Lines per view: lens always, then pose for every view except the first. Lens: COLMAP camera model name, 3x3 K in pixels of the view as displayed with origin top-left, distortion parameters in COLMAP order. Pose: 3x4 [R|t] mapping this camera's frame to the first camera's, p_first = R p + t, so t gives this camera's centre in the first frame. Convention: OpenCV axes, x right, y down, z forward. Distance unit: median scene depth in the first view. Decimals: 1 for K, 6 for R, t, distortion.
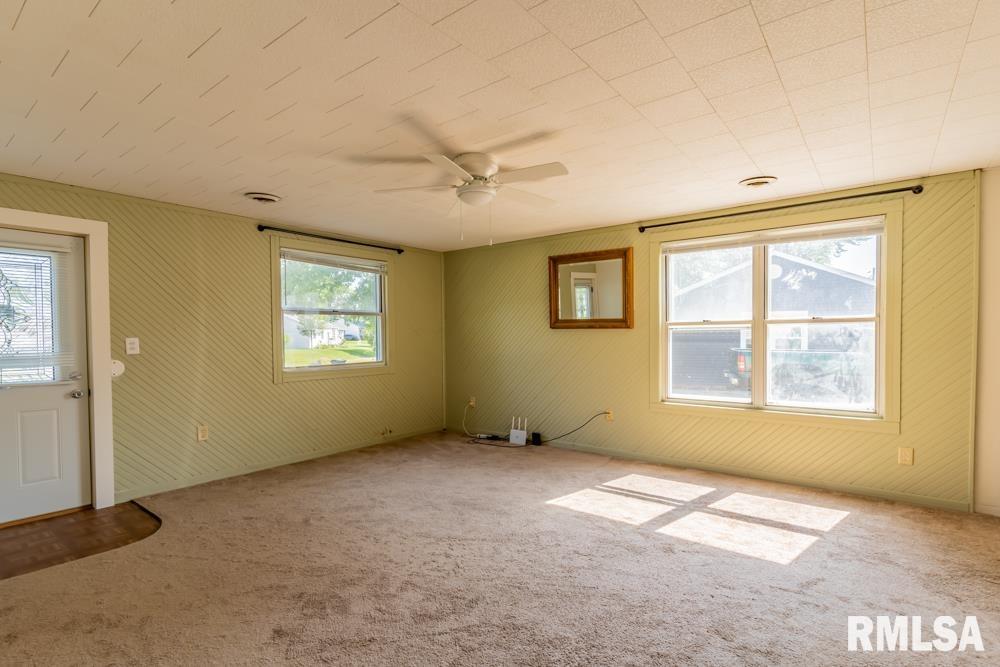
lens RADIAL K [[483.4, 0, 498.7], [0, 483.4, 344.2], [0, 0, 1]] dist [0.000282, 0.000471]
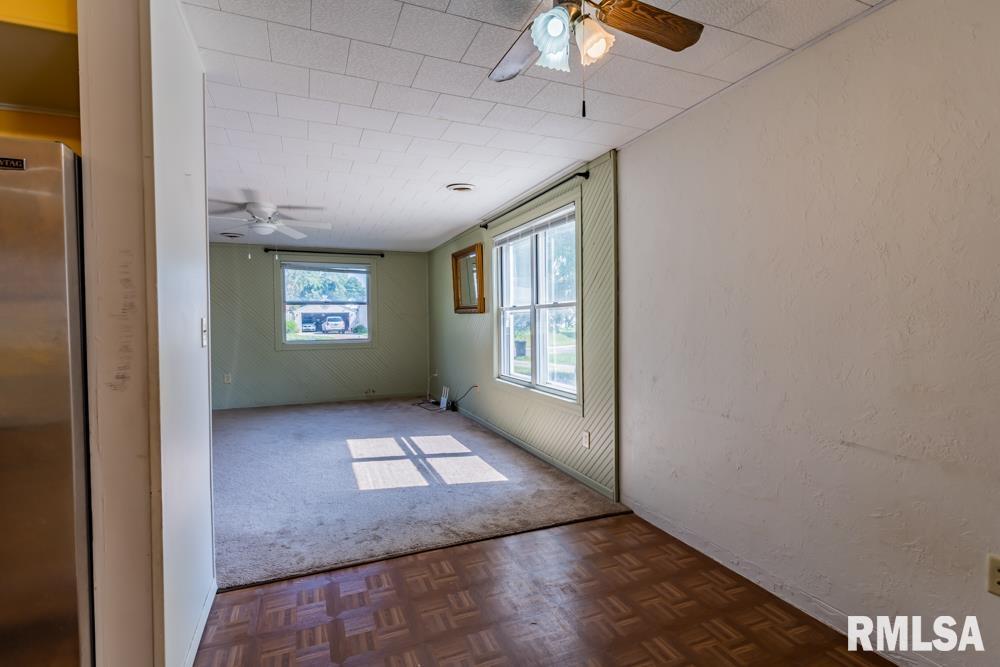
lens RADIAL K [[483.4, 0, 499.9], [0, 483.4, 331.3], [0, 0, 1]] dist [0.000282, 0.000471]
pose [[0.863160, 0.013612, -0.504747, 1.046283], [-0.009011, 0.999893, 0.011557, -0.004400], [0.504850, -0.005427, 0.863190, 0.034508]]
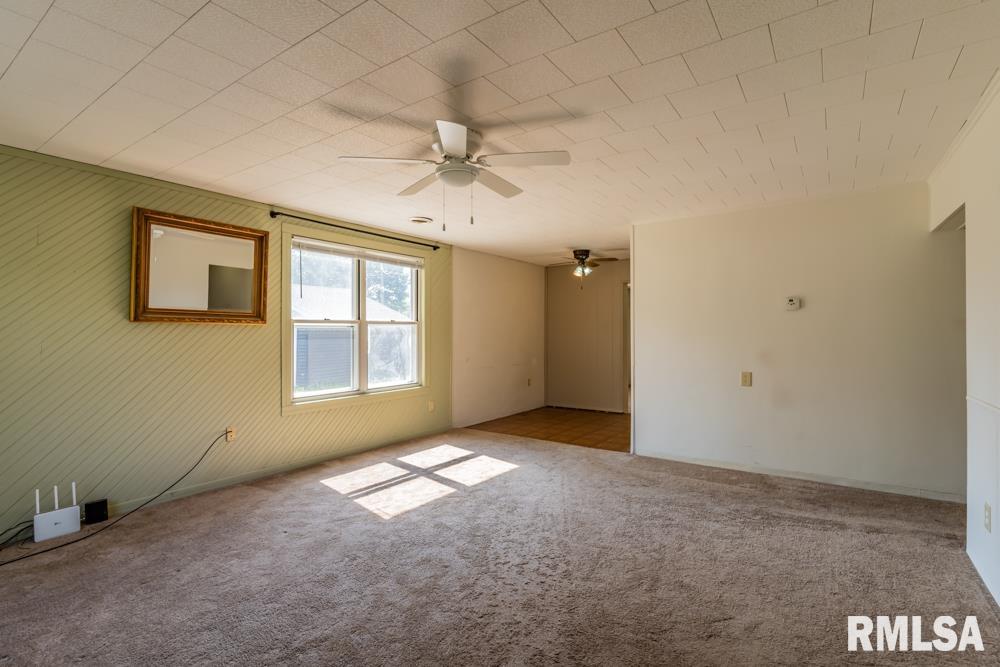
lens RADIAL K [[483.4, 0, 495.9], [0, 483.4, 328.9], [0, 0, 1]] dist [0.000282, 0.000471]
pose [[-0.048919, 0.013940, 0.998705, -0.721510], [0.021670, 0.999682, -0.012892, -0.006278], [-0.998568, 0.021011, -0.049206, 0.748370]]
